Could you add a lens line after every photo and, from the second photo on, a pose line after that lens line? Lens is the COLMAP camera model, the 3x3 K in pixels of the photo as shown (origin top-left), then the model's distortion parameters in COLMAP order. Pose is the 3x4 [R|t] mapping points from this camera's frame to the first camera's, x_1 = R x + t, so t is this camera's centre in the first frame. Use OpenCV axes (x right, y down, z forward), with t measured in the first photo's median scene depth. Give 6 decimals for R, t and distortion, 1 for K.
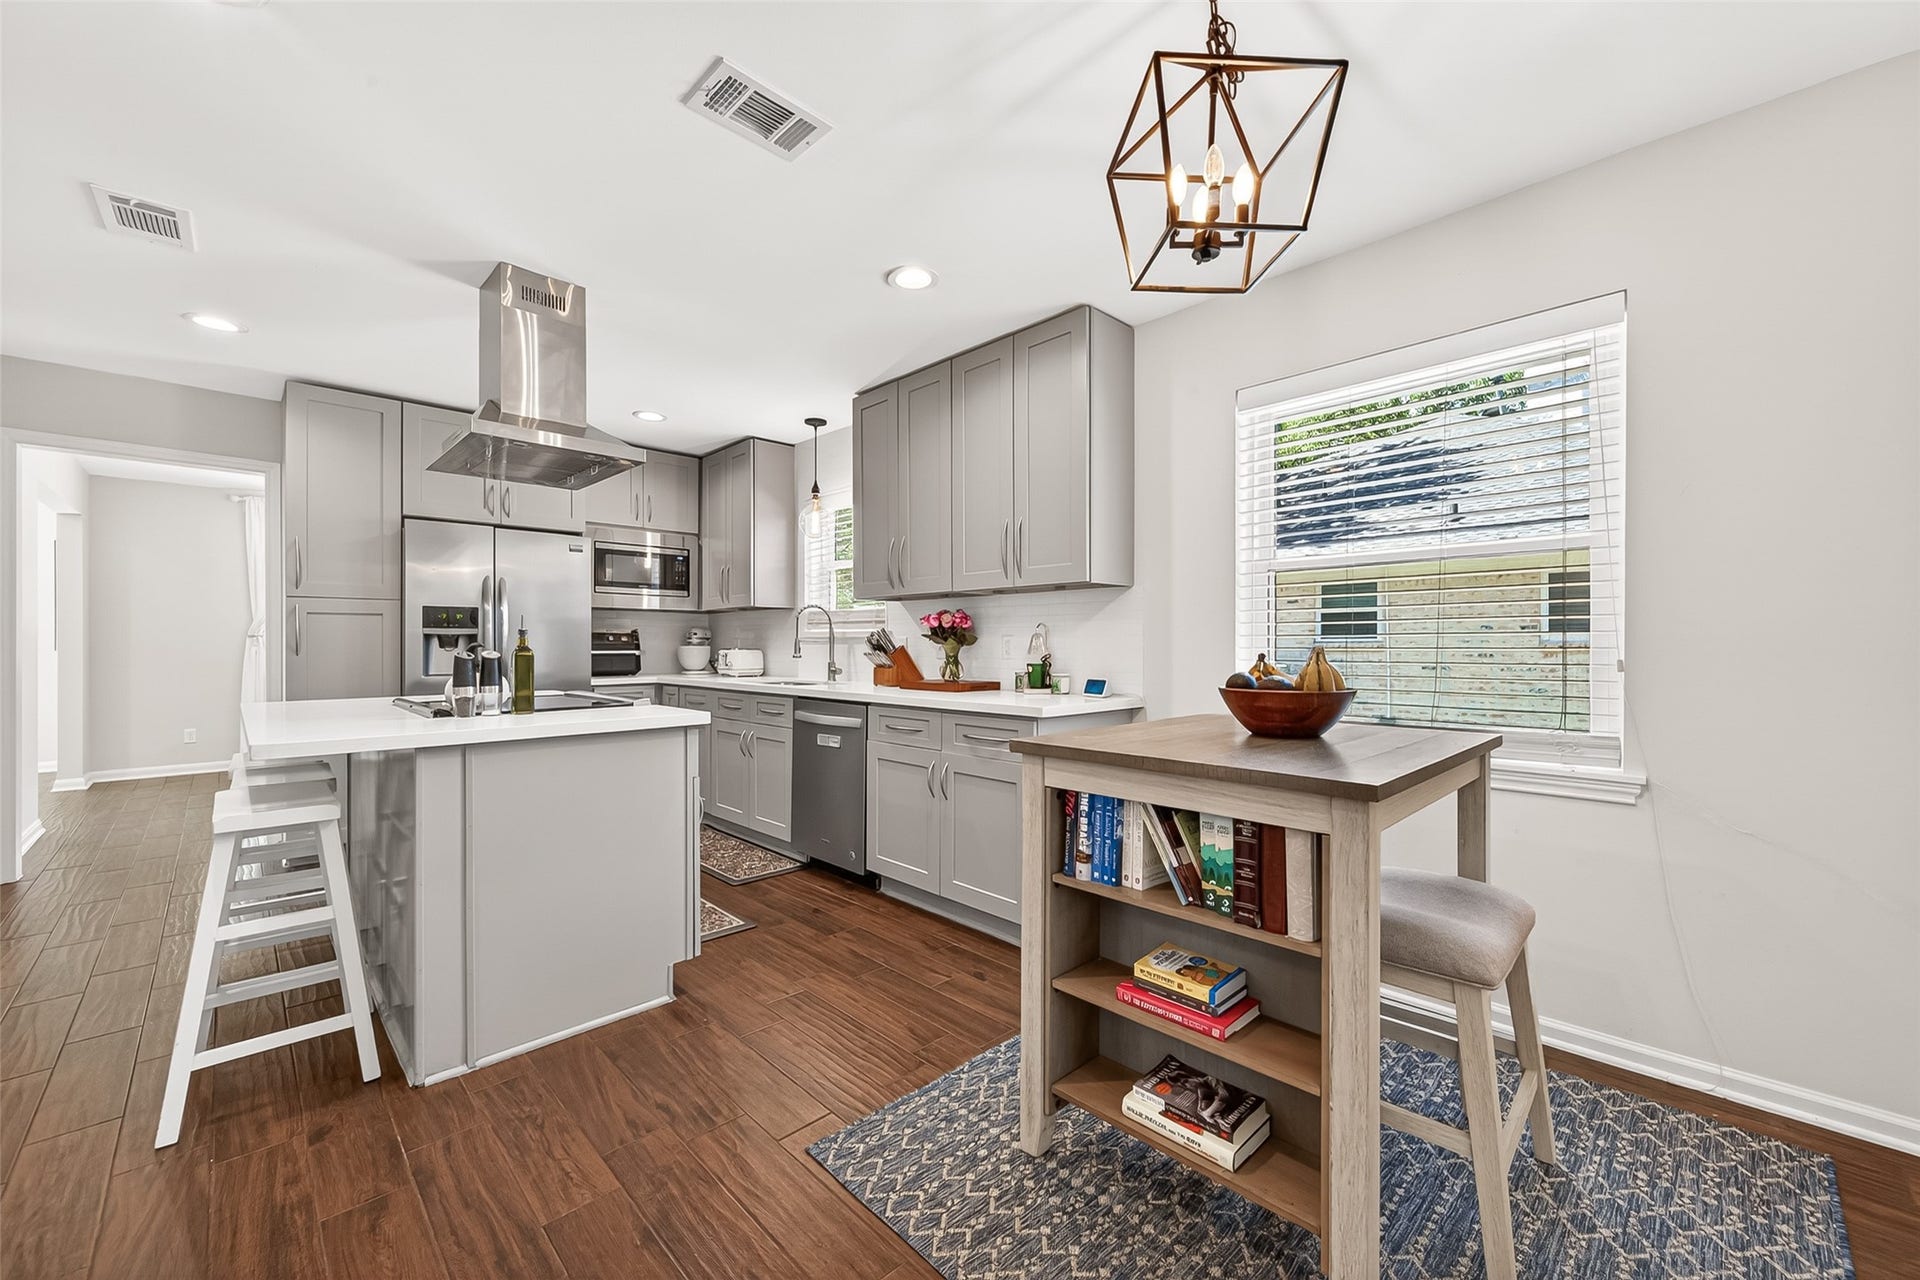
lens RADIAL K [[745.1, 0, 964.4], [0, 745.1, 643.7], [0, 0, 1]] dist [-0.000641, -0.000052]
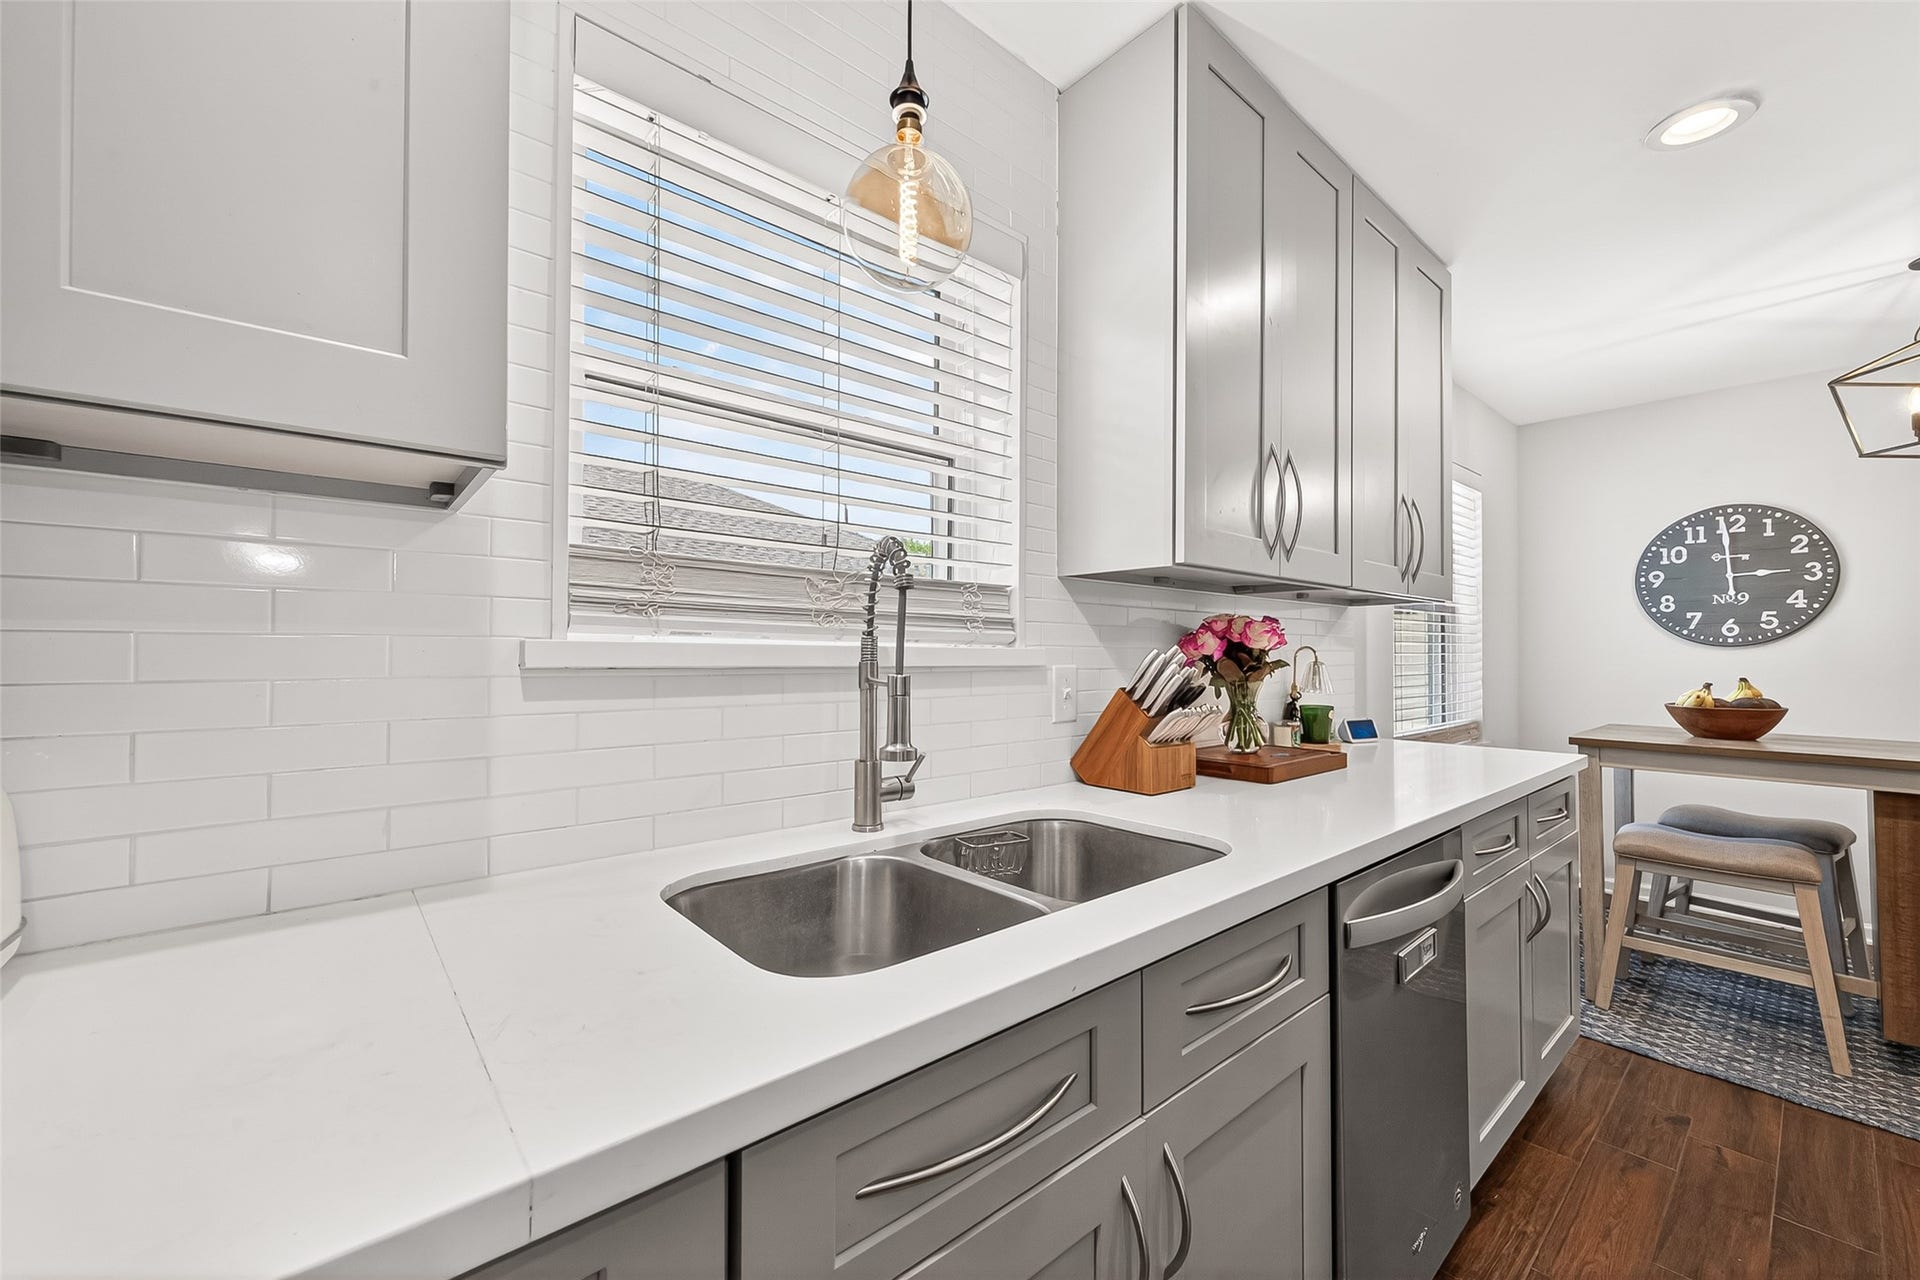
lens RADIAL K [[745.1, 0, 977.0], [0, 745.1, 641.8], [0, 0, 1]] dist [-0.000641, -0.000052]
pose [[0.062193, 0.016610, 0.997926, -0.502290], [-0.002914, 0.999860, -0.016461, -0.015619], [-0.998060, -0.001884, 0.062233, 1.065191]]
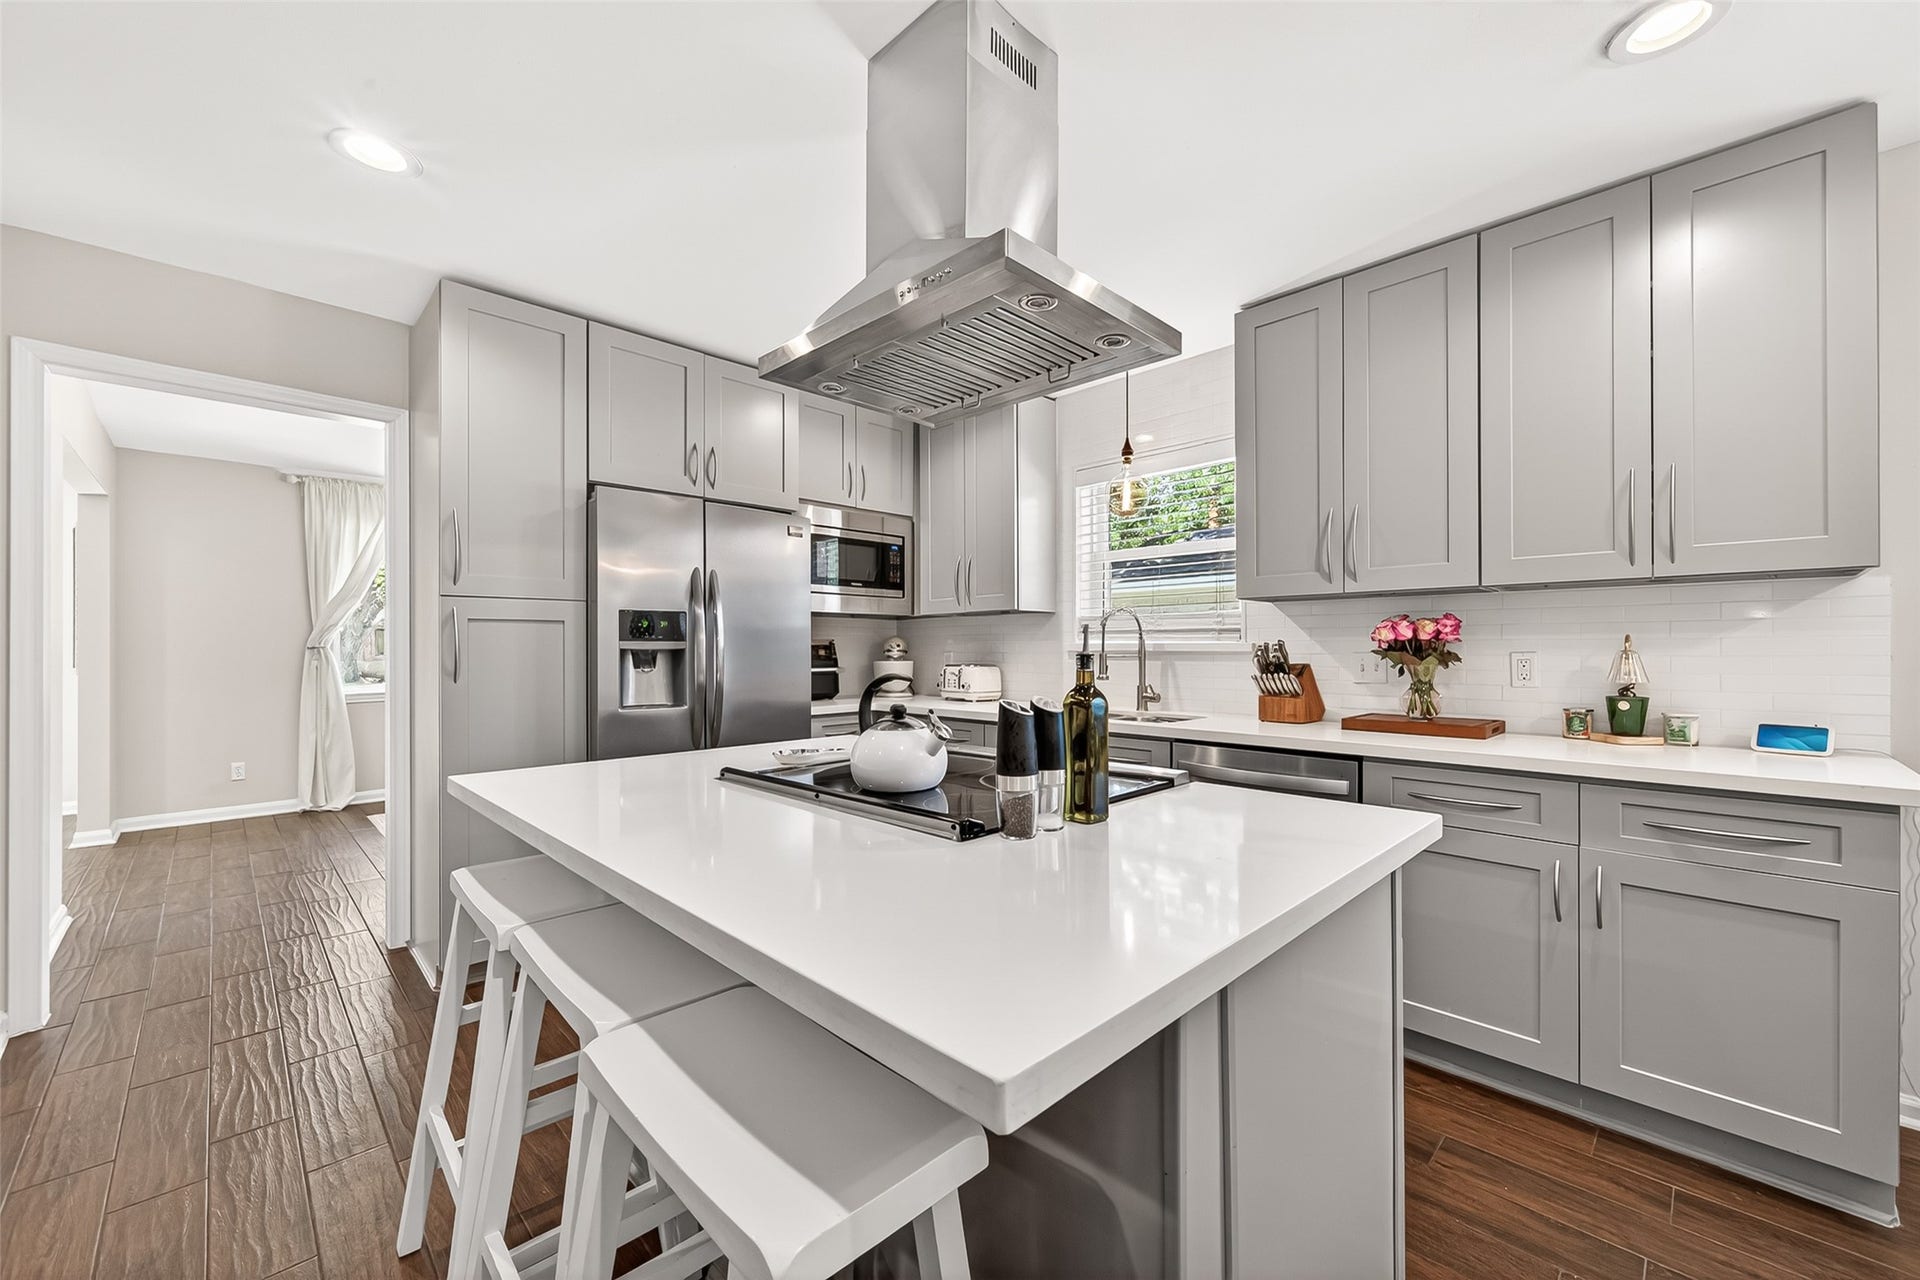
lens RADIAL K [[745.1, 0, 965.8], [0, 745.1, 641.0], [0, 0, 1]] dist [-0.000641, -0.000052]
pose [[0.999986, -0.001922, 0.004829, -0.403533], [0.001969, 0.999951, -0.009711, -0.013706], [-0.004810, 0.009720, 0.999941, 0.295509]]
